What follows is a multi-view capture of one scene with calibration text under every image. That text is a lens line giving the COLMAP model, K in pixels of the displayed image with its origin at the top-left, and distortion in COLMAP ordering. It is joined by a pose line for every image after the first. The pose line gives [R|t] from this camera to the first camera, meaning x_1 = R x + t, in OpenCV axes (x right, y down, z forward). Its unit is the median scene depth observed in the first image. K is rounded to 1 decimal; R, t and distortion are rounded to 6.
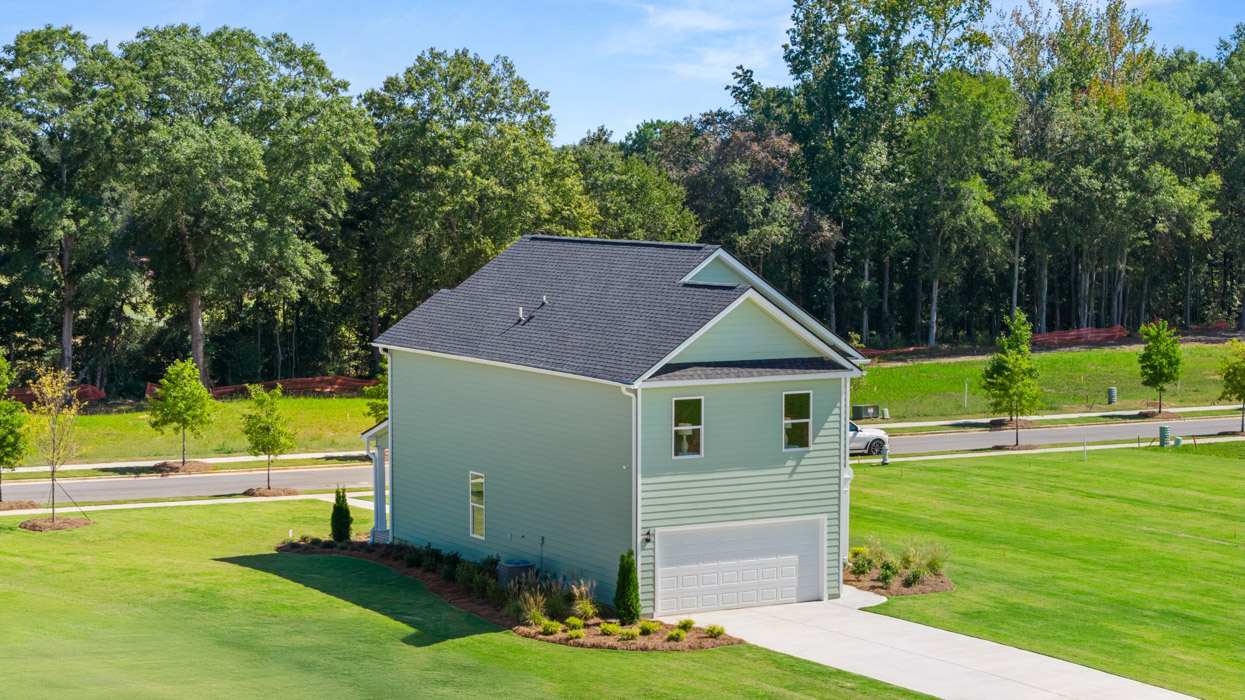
lens RADIAL K [[2506.7, 0, 622.5], [0, 2506.7, 350.0], [0, 0, 1]] dist [-0.143287, 0.436523]
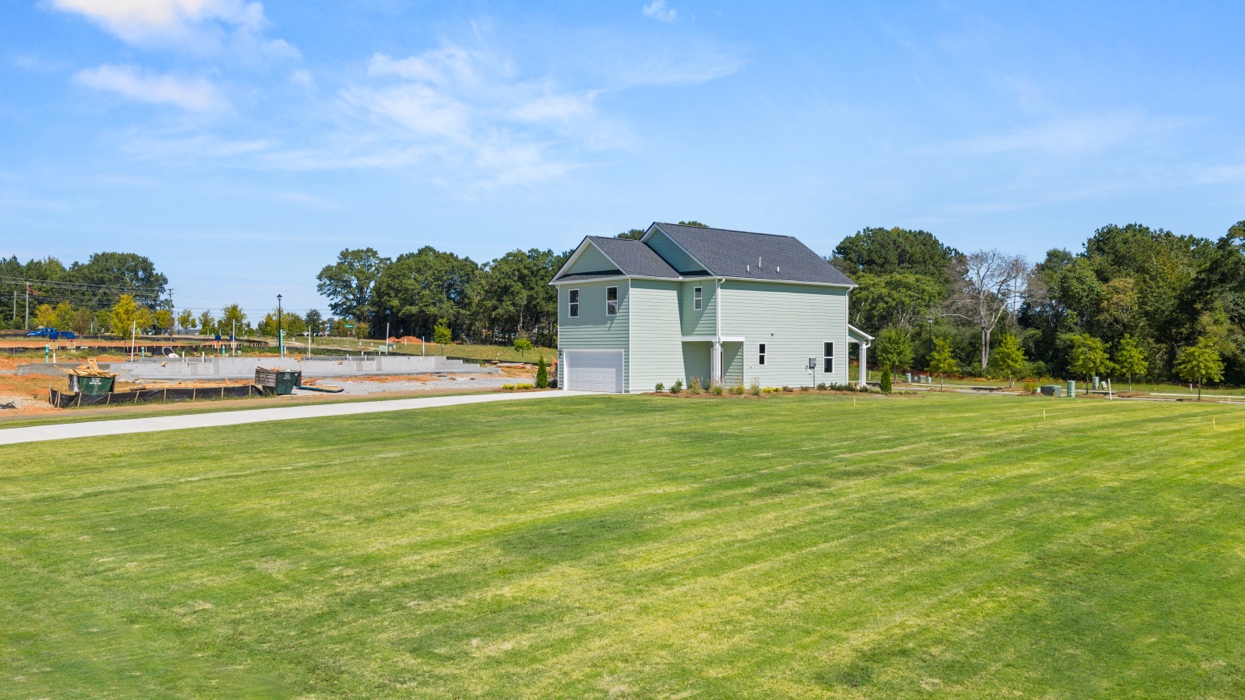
lens RADIAL K [[1031.5, 0, 622.5], [0, 1031.5, 350.0], [0, 0, 1]] dist [0.038524, -0.068083]
pose [[0.181819, -0.003037, -0.983327, 0.343013], [-0.074019, 0.997116, -0.016766, 0.031249], [0.980542, 0.075834, 0.181070, 0.331845]]
